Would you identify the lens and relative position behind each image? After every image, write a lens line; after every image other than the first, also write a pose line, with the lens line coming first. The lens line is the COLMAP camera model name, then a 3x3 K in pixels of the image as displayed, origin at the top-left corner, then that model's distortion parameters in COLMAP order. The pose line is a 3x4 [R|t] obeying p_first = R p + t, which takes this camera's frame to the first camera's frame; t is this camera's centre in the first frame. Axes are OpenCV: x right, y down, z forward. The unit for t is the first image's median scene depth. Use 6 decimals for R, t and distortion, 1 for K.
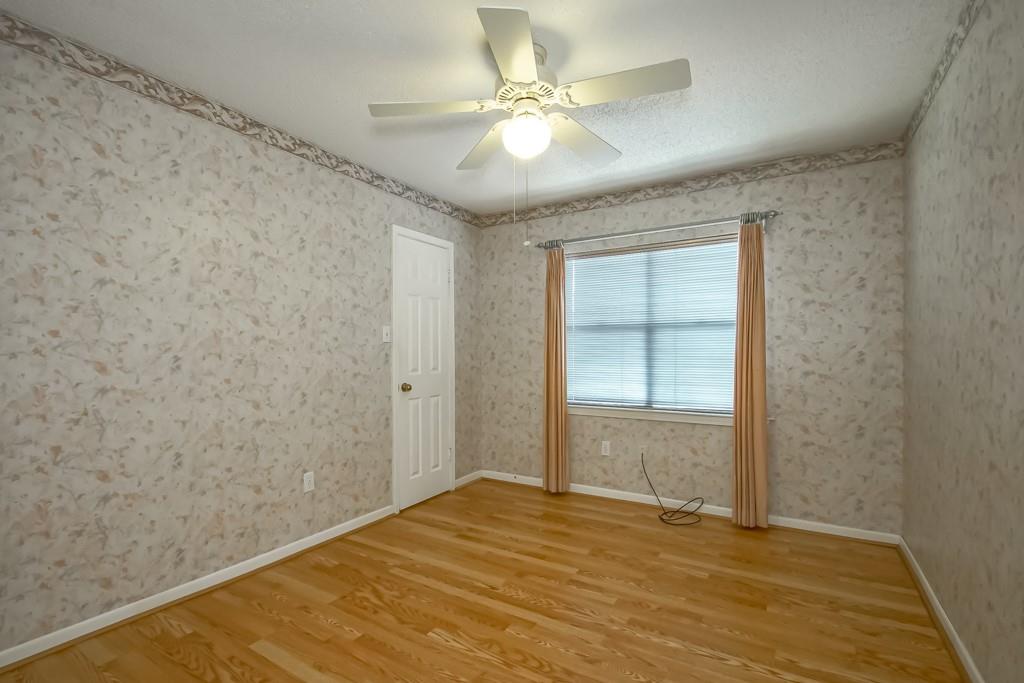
lens RADIAL K [[466.6, 0, 501.7], [0, 466.6, 349.3], [0, 0, 1]] dist [-0.005859, -0.007277]
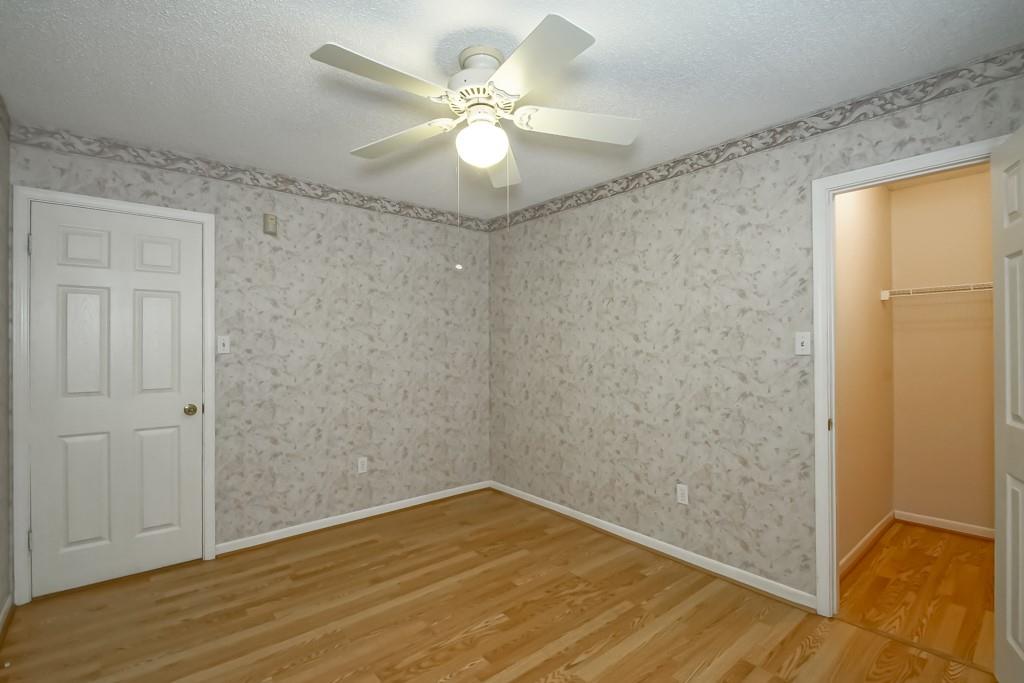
lens RADIAL K [[466.6, 0, 521.5], [0, 466.6, 341.8], [0, 0, 1]] dist [-0.005859, -0.007277]
pose [[-0.299509, -0.011776, -0.954021, 0.679642], [0.001388, 0.999917, -0.012778, -0.033253], [0.954092, -0.005151, -0.299468, 1.013246]]
